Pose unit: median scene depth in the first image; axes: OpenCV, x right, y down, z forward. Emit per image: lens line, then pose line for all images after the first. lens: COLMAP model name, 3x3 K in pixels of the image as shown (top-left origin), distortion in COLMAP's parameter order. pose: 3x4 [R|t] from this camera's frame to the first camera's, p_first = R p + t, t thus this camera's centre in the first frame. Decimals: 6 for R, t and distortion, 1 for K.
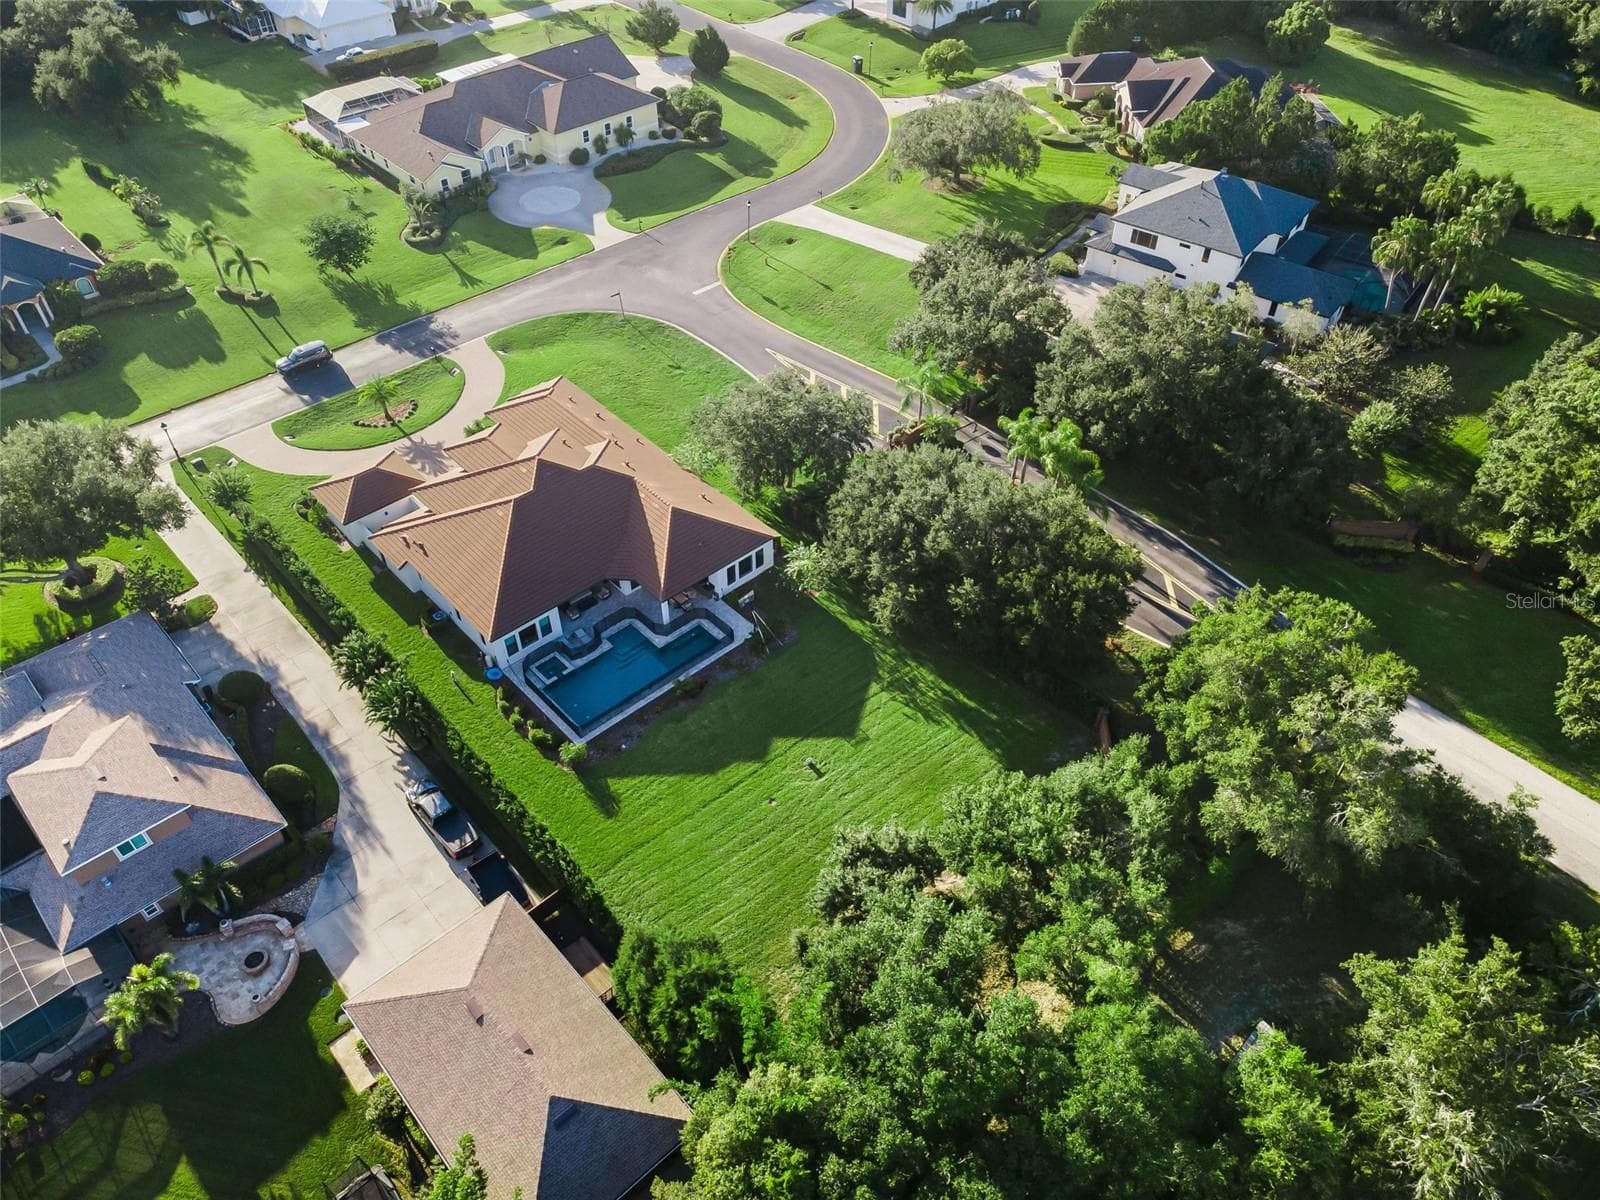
lens RADIAL K [[1163.2, 0, 800.0], [0, 1163.2, 600.0], [0, 0, 1]] dist [0.052963, 0.002374]
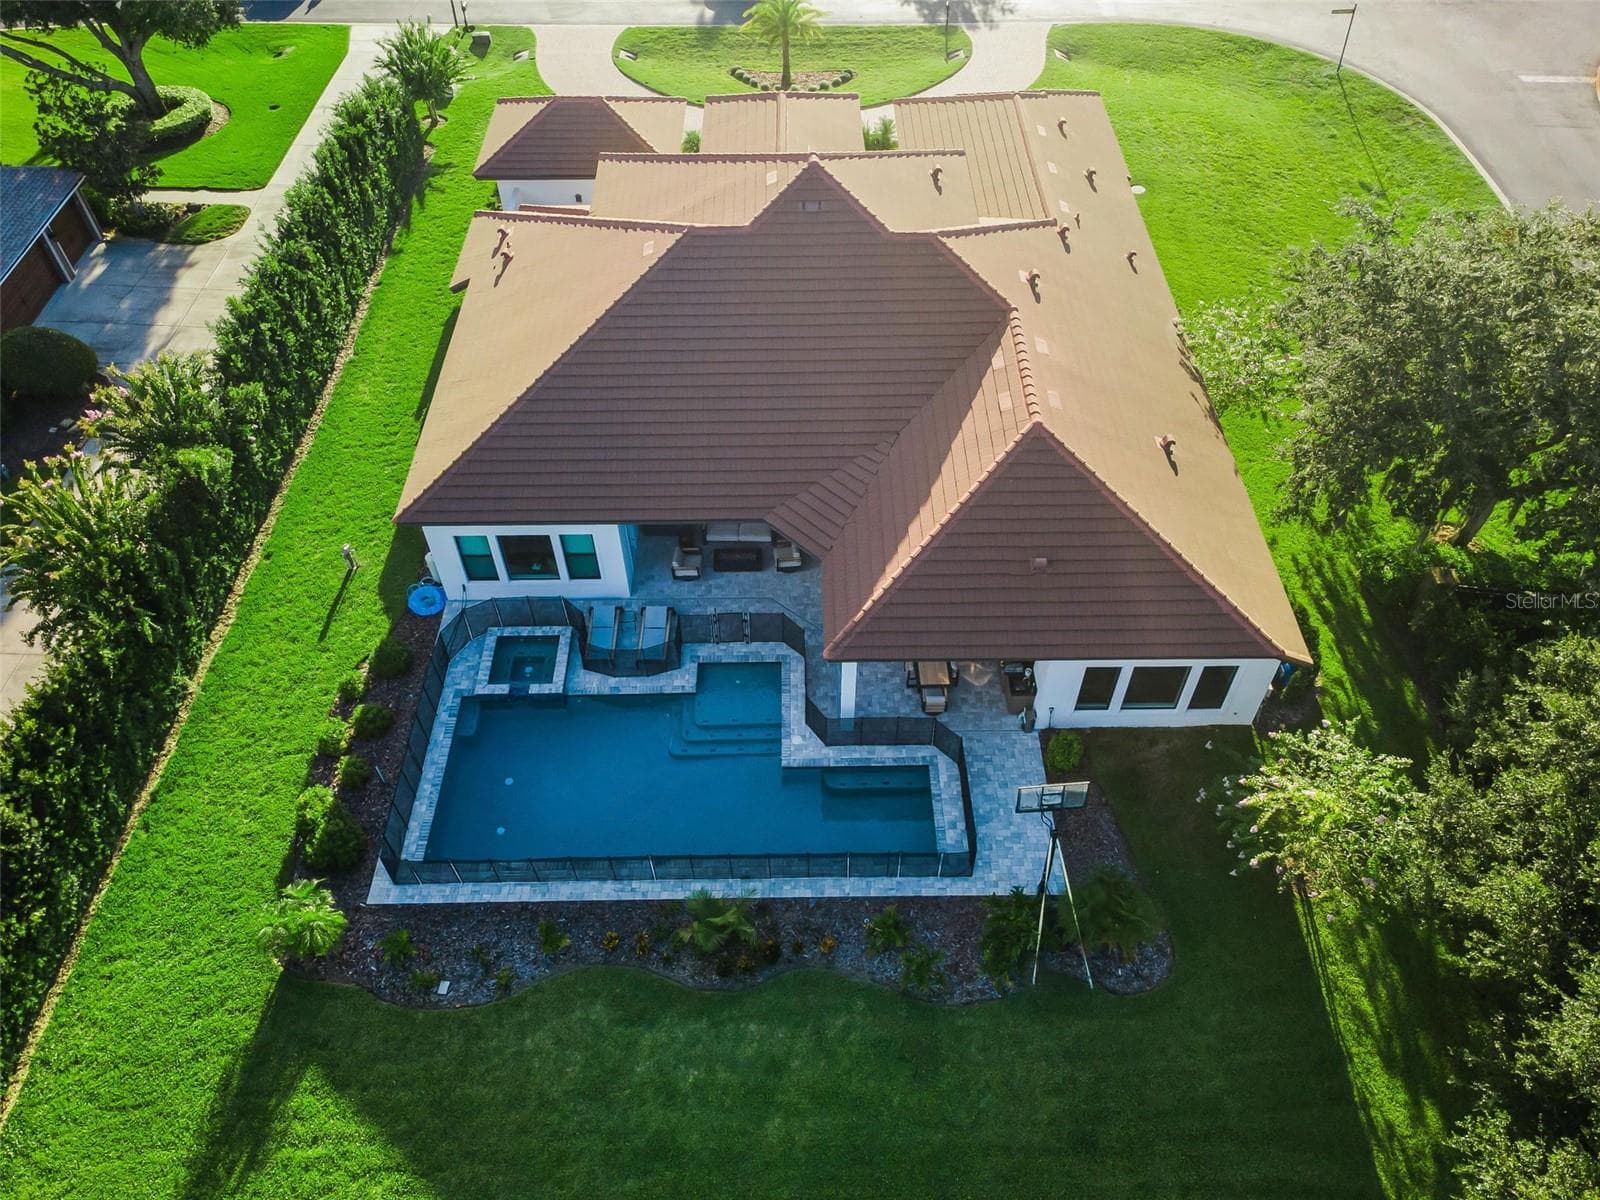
lens RADIAL K [[1163.2, 0, 800.0], [0, 1163.2, 600.0], [0, 0, 1]] dist [0.052963, 0.002374]
pose [[0.742380, 0.490662, -0.456205, 0.016878], [-0.455238, 0.869013, 0.193843, -0.069573], [0.491560, 0.063777, 0.868505, 0.676890]]
